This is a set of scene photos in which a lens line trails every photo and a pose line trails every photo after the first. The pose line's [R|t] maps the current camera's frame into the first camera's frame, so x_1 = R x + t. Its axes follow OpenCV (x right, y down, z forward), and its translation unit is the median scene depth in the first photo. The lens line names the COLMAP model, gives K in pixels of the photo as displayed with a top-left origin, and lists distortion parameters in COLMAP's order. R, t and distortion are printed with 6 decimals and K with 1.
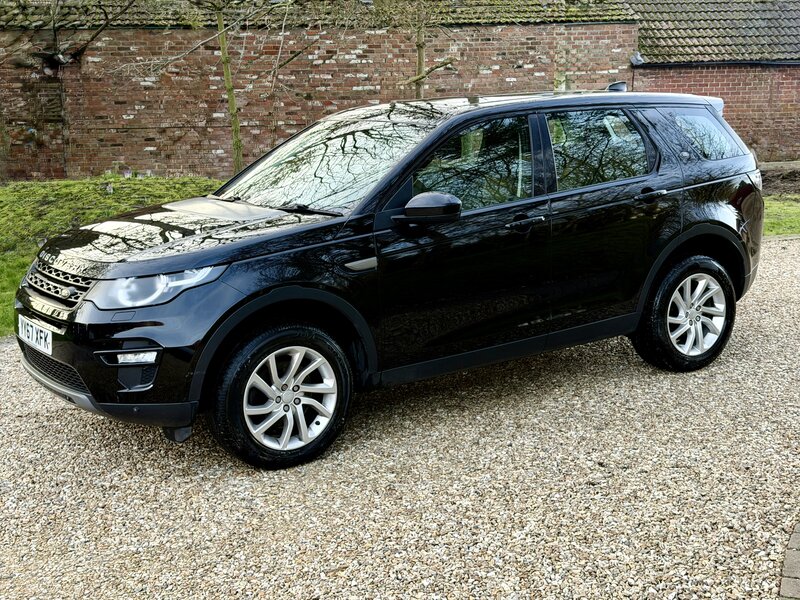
lens RADIAL K [[1115.5, 0, 401.7], [0, 1115.5, 300.1], [0, 0, 1]] dist [0.187233, -0.349144]
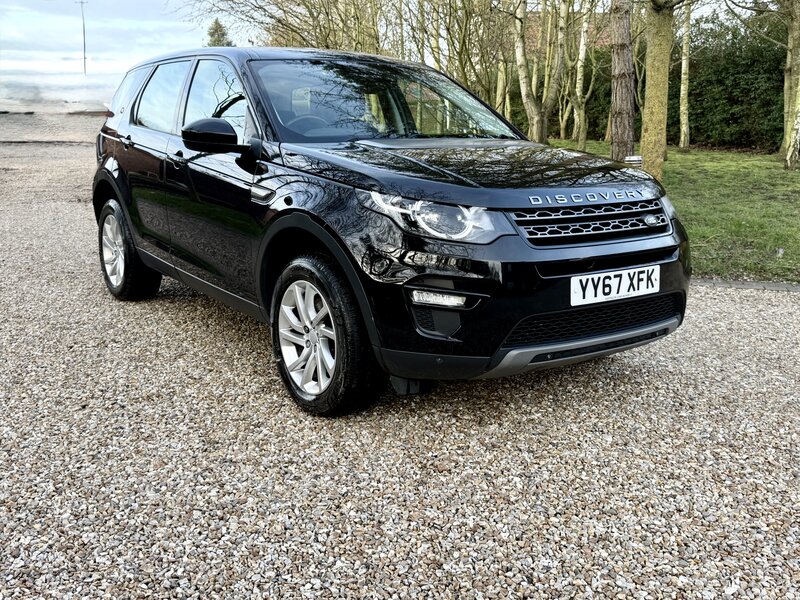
lens RADIAL K [[792.6, 0, 400.0], [0, 792.6, 300.0], [0, 0, 1]] dist [0.167317, -0.351981]
pose [[-0.027697, -0.185756, 0.982205, -0.884022], [0.183226, 0.964992, 0.187667, -0.096498], [-0.982681, 0.185163, 0.007308, 1.140387]]
